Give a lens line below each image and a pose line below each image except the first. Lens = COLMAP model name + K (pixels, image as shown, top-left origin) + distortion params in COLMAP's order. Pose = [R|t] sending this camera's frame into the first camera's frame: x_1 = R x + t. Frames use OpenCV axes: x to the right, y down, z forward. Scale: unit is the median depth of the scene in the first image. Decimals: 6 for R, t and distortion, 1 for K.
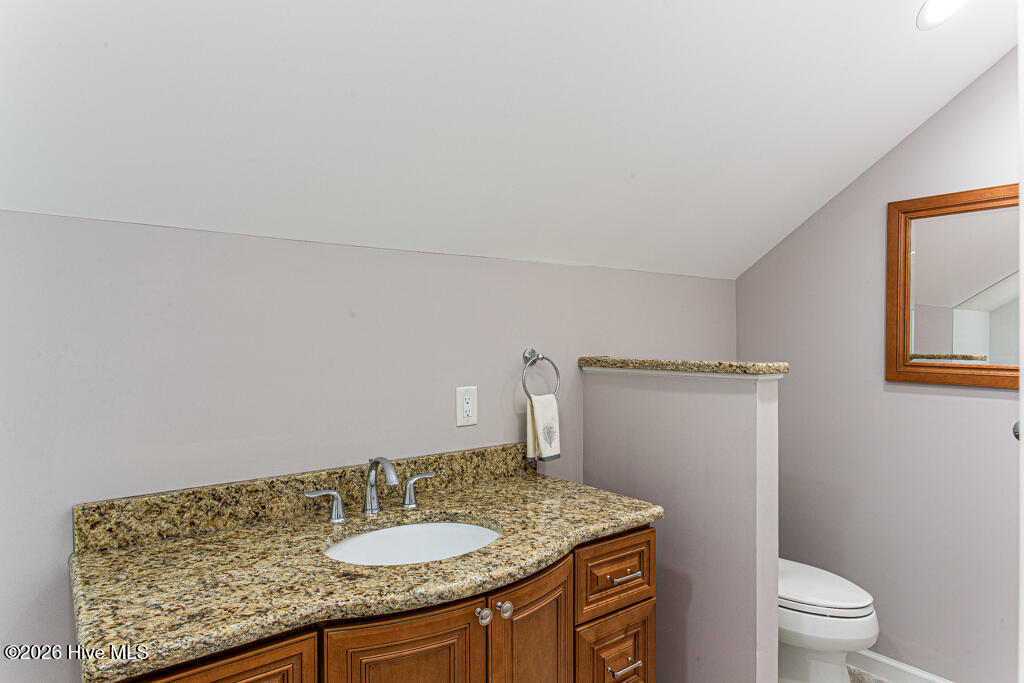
lens RADIAL K [[634.7, 0, 507.8], [0, 634.7, 343.5], [0, 0, 1]] dist [0.005851, -0.002175]
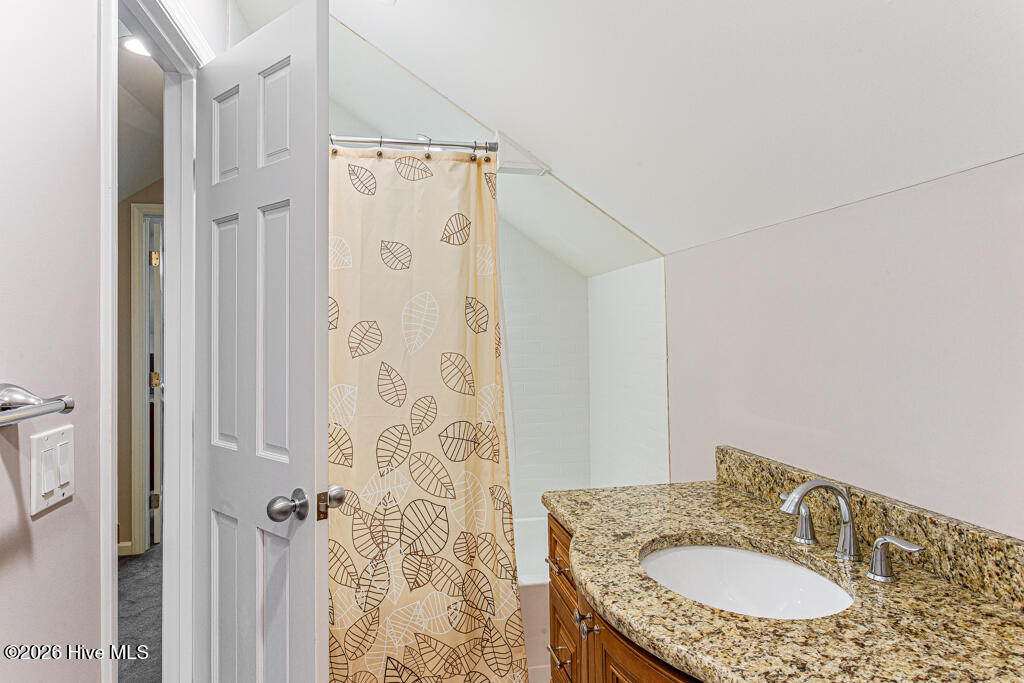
lens RADIAL K [[634.7, 0, 508.0], [0, 634.7, 336.6], [0, 0, 1]] dist [0.005851, -0.002175]
pose [[-0.474252, 0.009951, -0.880333, 0.710140], [0.002791, 0.999948, 0.009799, 0.000138], [0.880385, 0.002190, -0.474255, 1.142991]]
